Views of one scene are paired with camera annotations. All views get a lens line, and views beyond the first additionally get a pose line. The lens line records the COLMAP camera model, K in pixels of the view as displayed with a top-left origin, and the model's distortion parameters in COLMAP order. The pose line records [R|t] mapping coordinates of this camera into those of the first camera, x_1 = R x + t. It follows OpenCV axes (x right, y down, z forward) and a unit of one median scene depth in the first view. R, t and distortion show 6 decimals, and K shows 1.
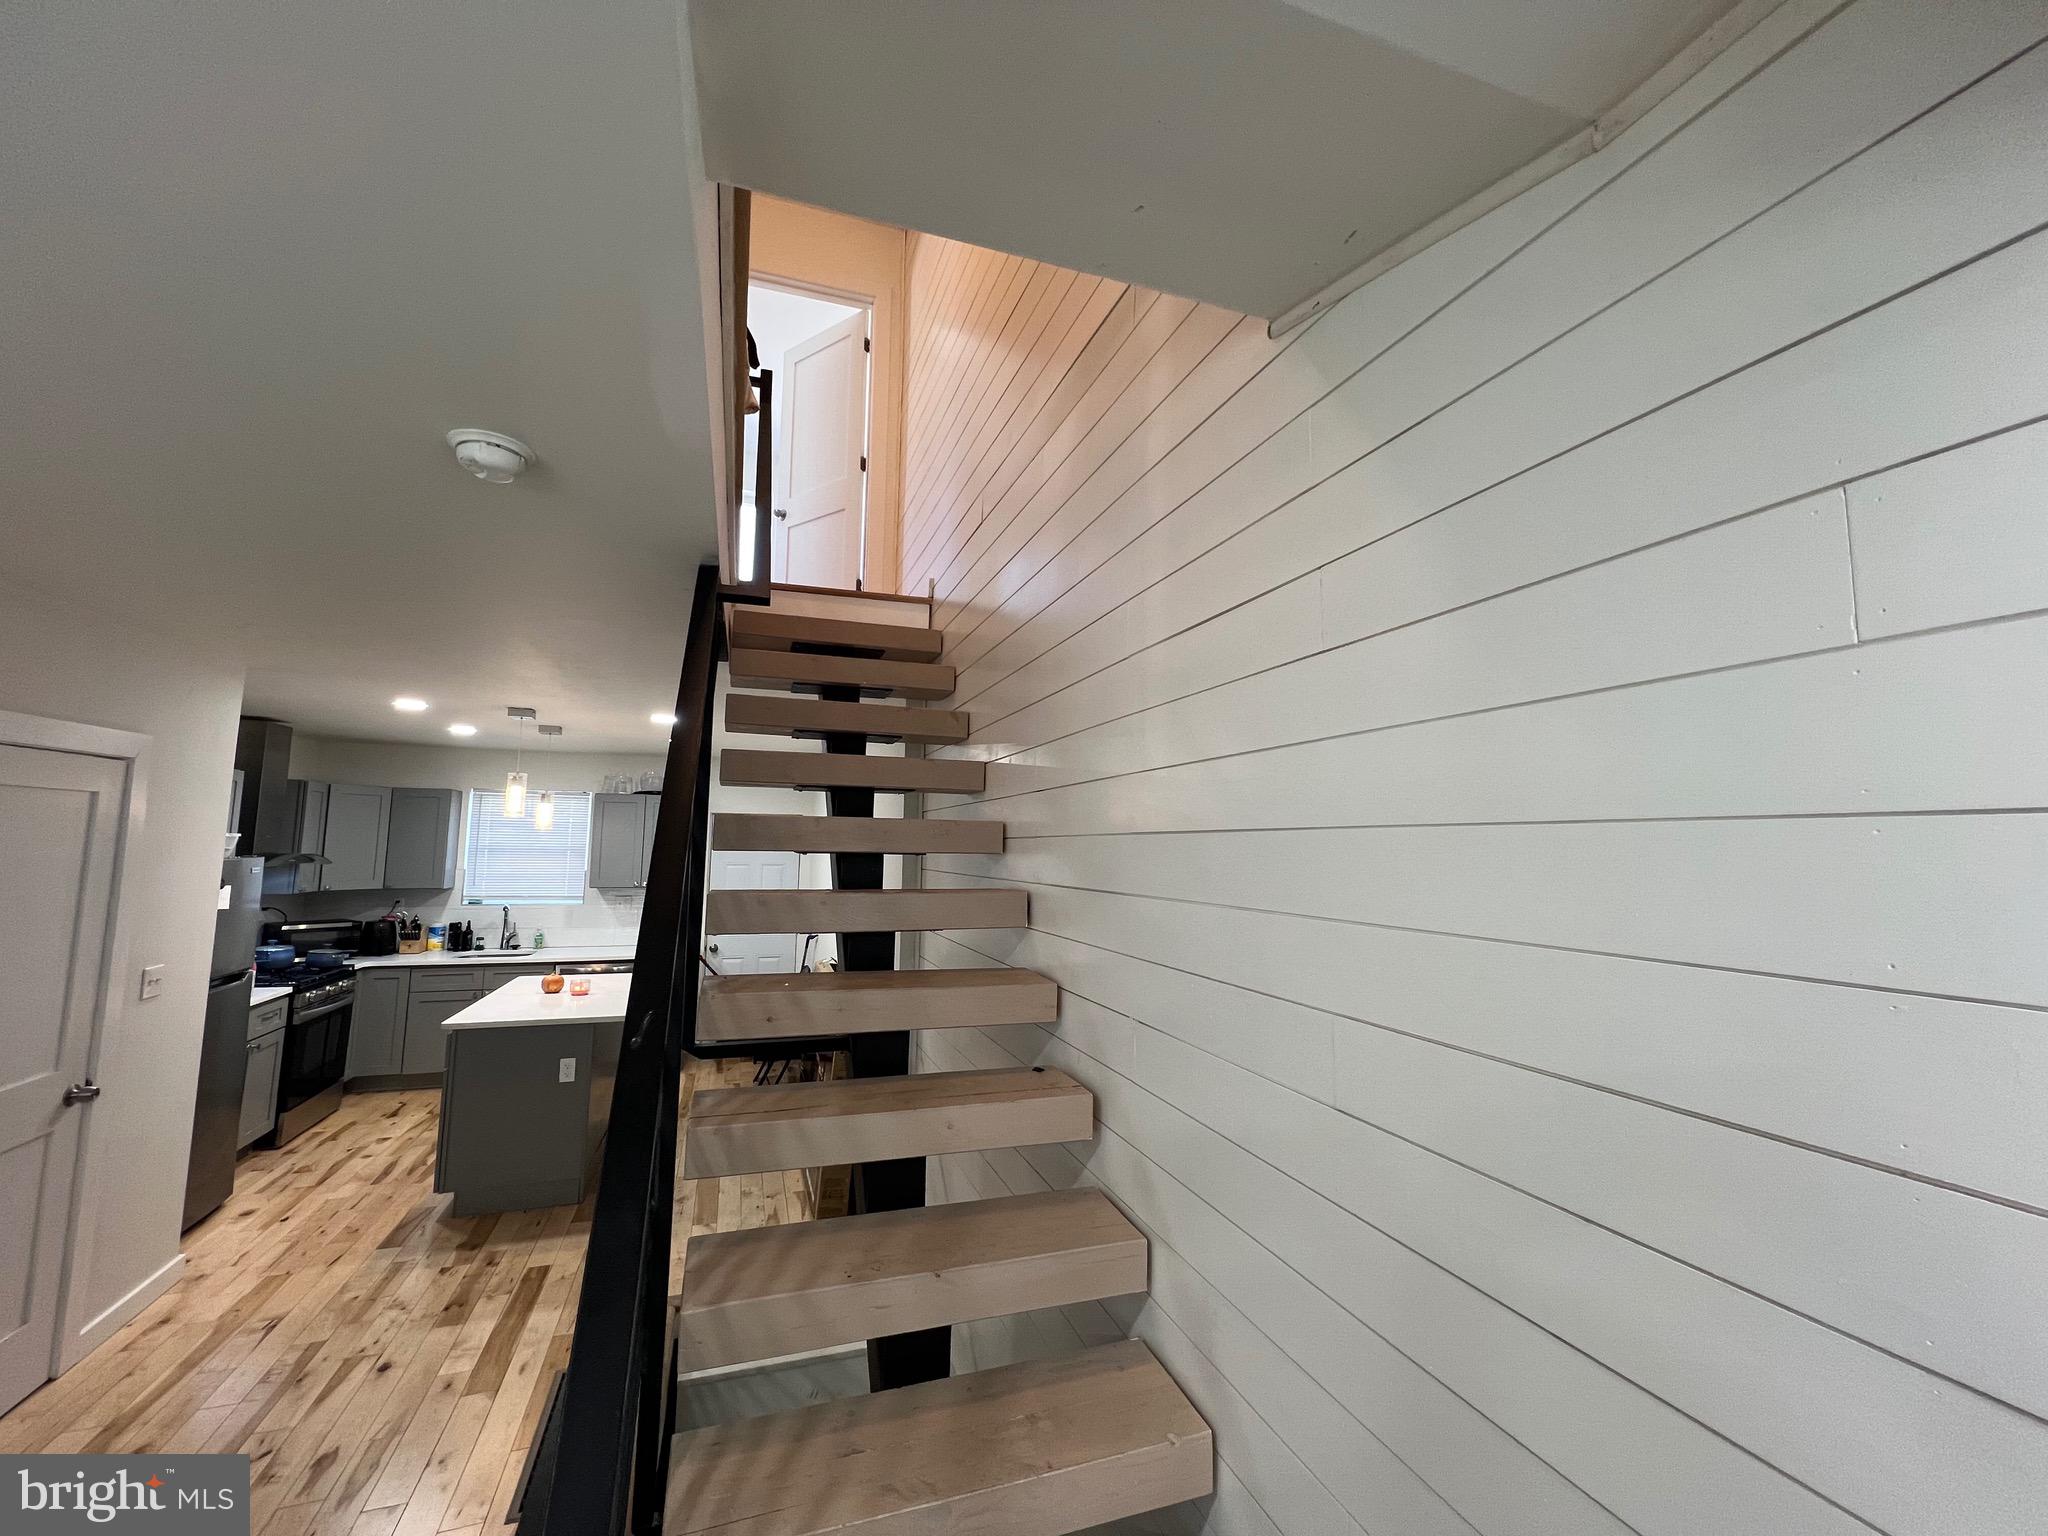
lens RADIAL K [[823.5, 0, 1022.6], [0, 823.5, 761.7], [0, 0, 1]] dist [-0.003516, 0.000375]
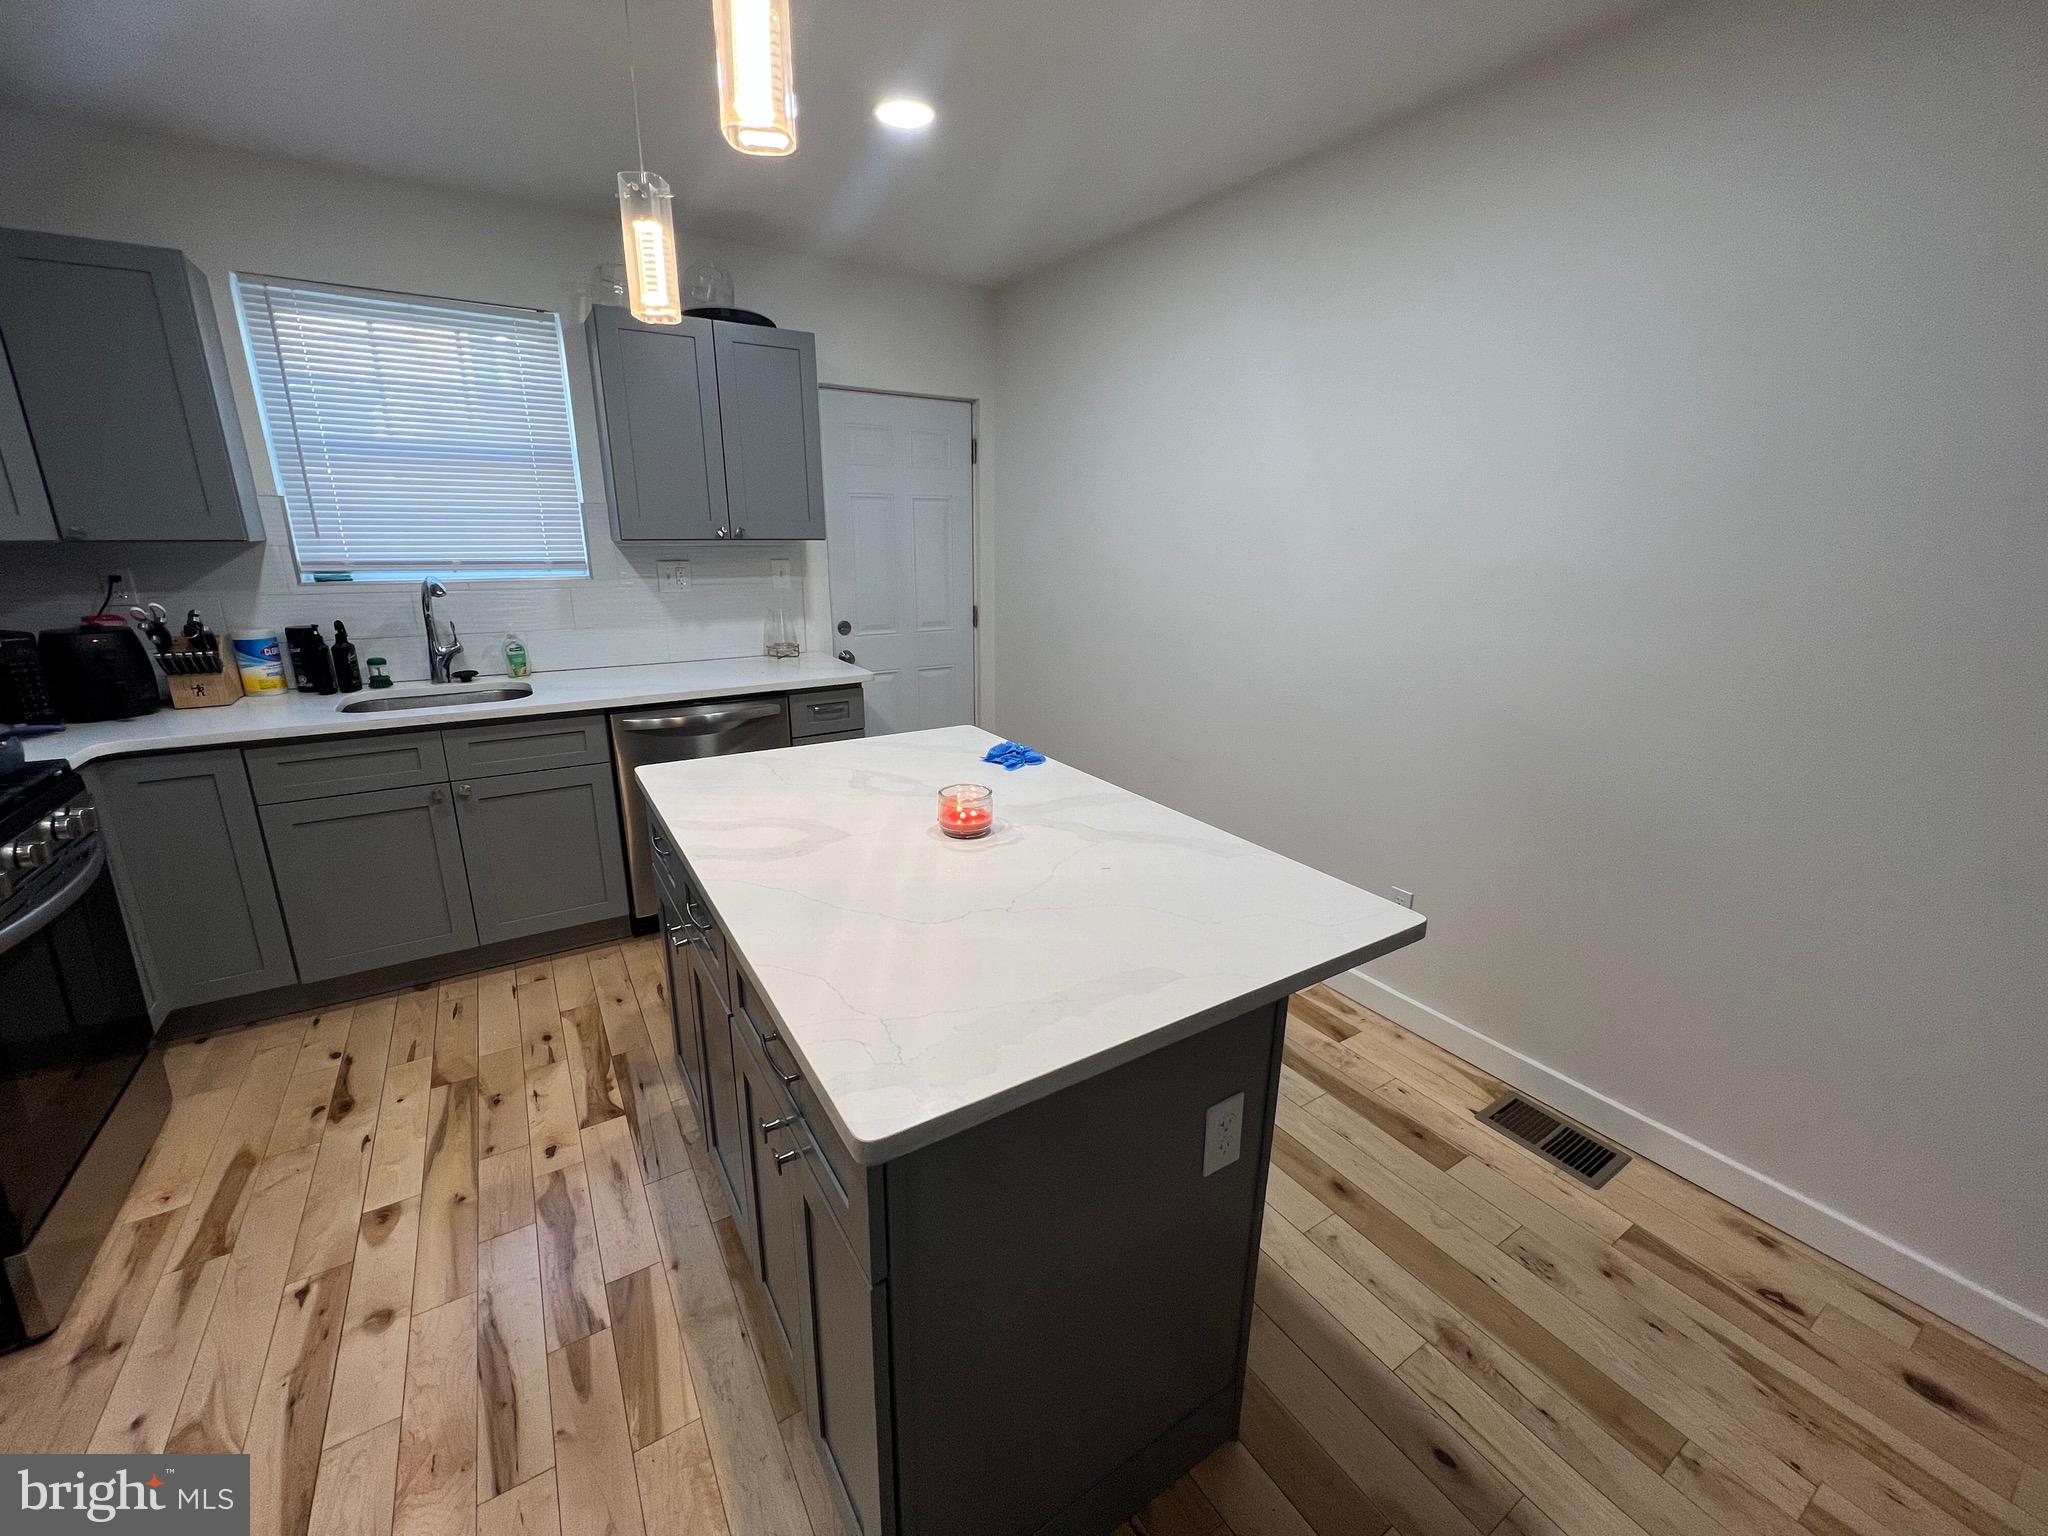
lens RADIAL K [[823.5, 0, 1022.6], [0, 823.5, 761.7], [0, 0, 1]] dist [-0.003516, 0.000375]
pose [[0.972495, -0.069122, 0.222430, -0.434930], [-0.019174, 0.927954, 0.372202, 0.098237], [-0.232132, -0.366230, 0.901105, 0.519919]]
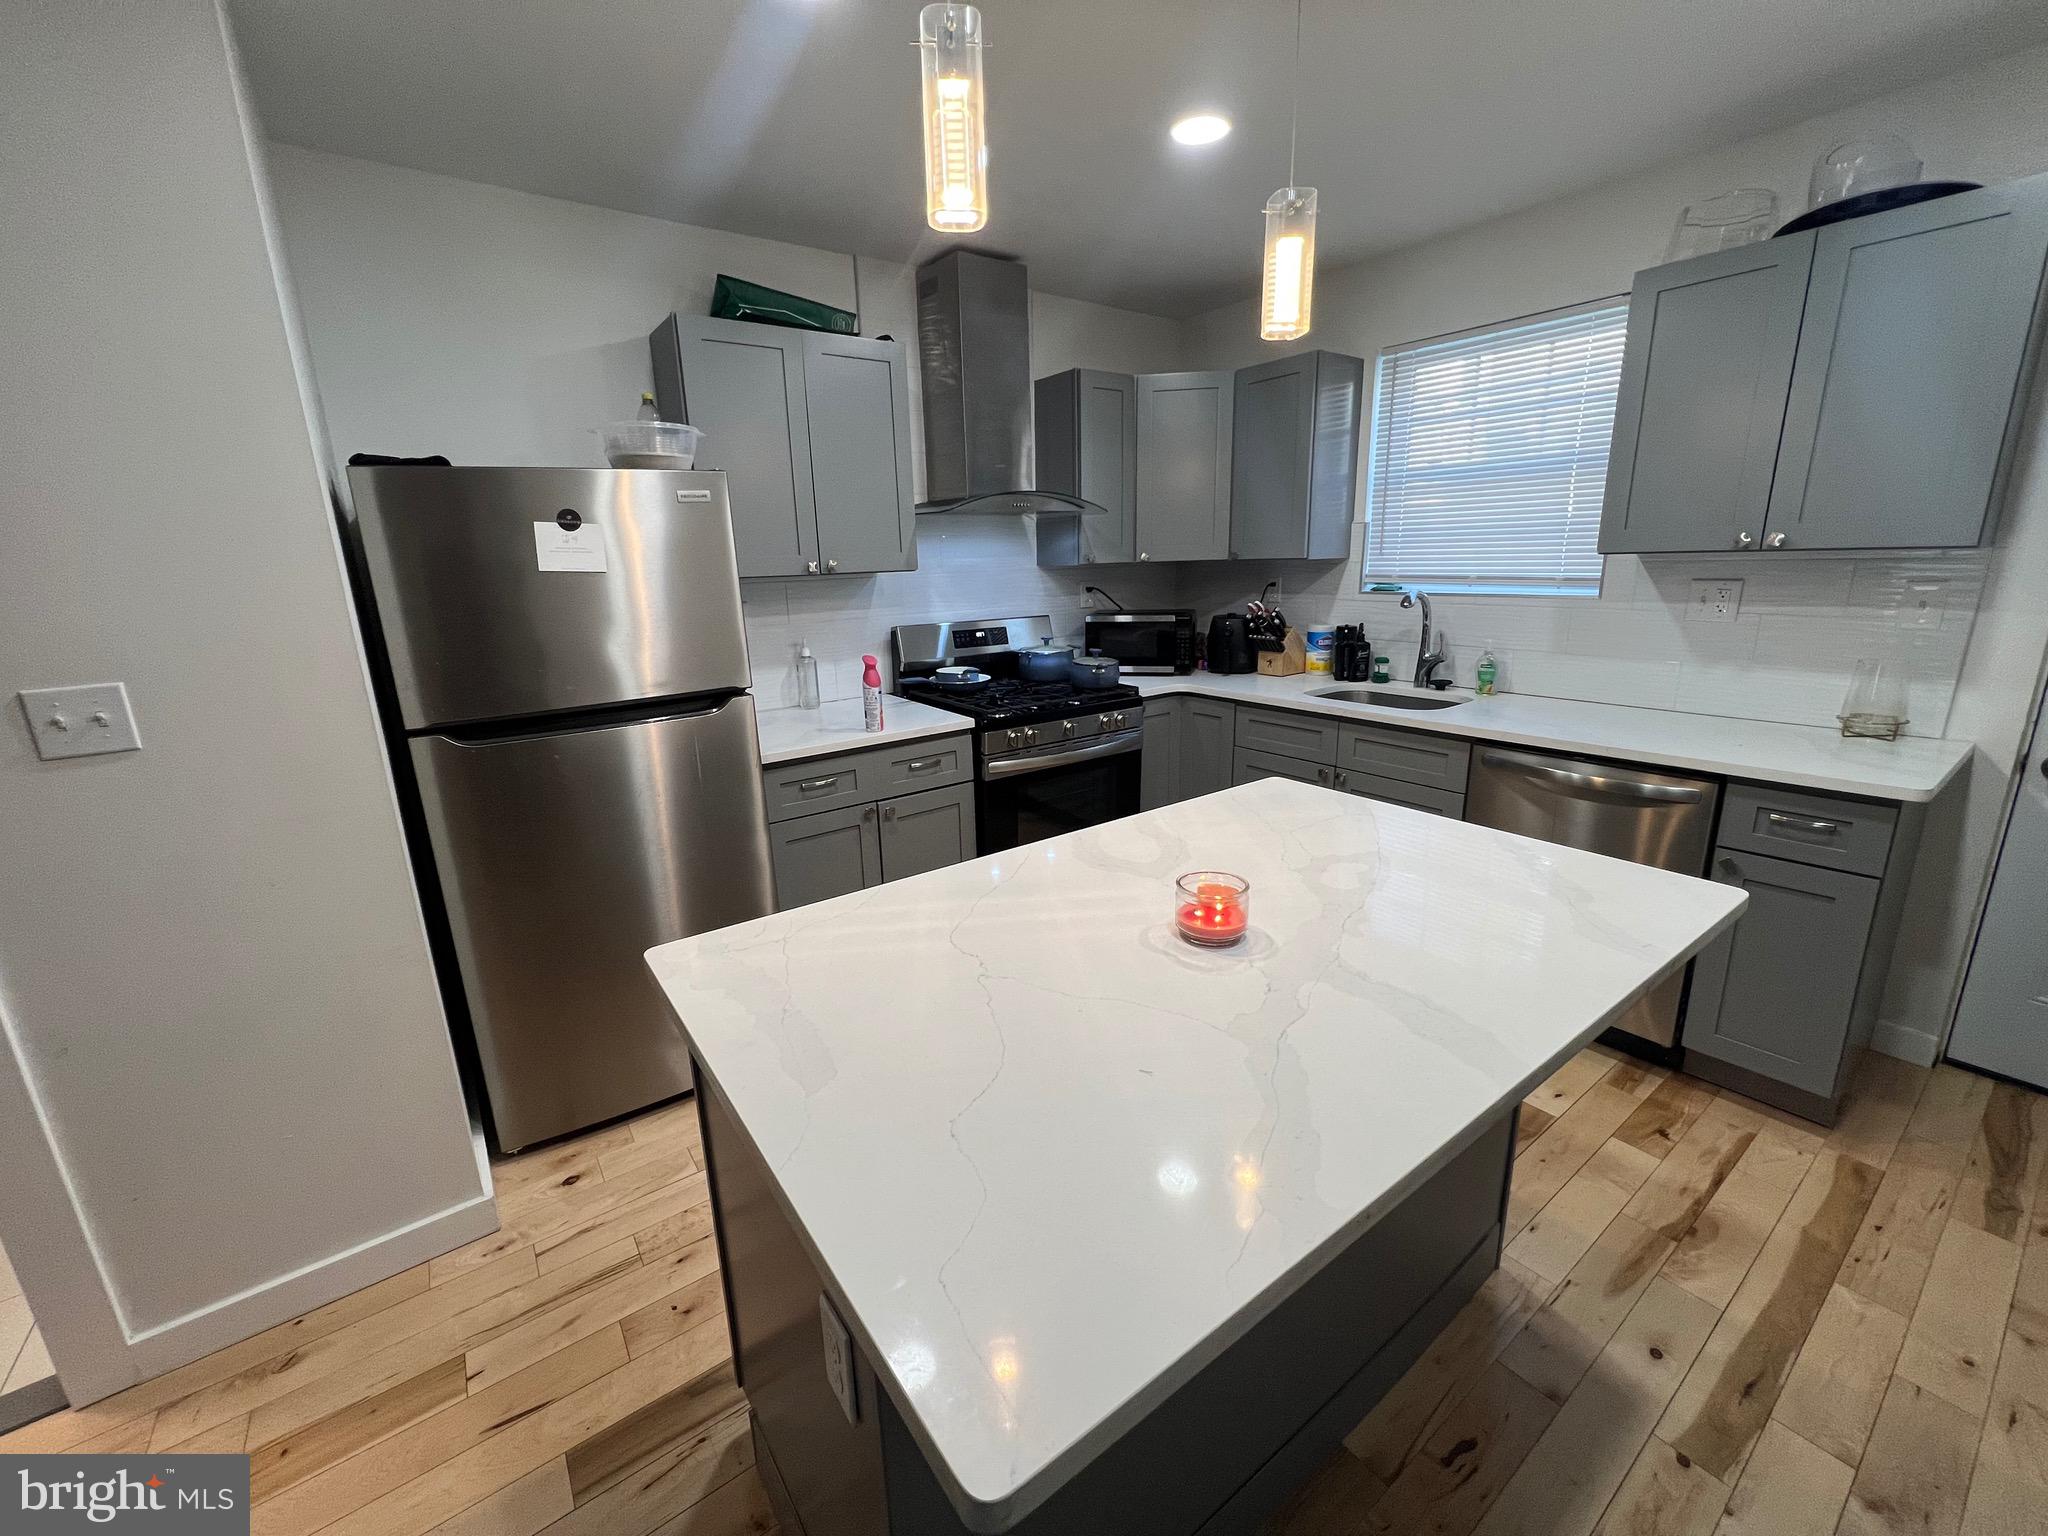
lens RADIAL K [[823.5, 0, 1022.6], [0, 823.5, 761.7], [0, 0, 1]] dist [-0.003516, 0.000375]
pose [[0.294221, 0.210425, -0.932285, -0.242759], [0.129498, 0.957688, 0.257028, 0.117812], [0.946923, -0.196353, 0.254523, 0.657853]]
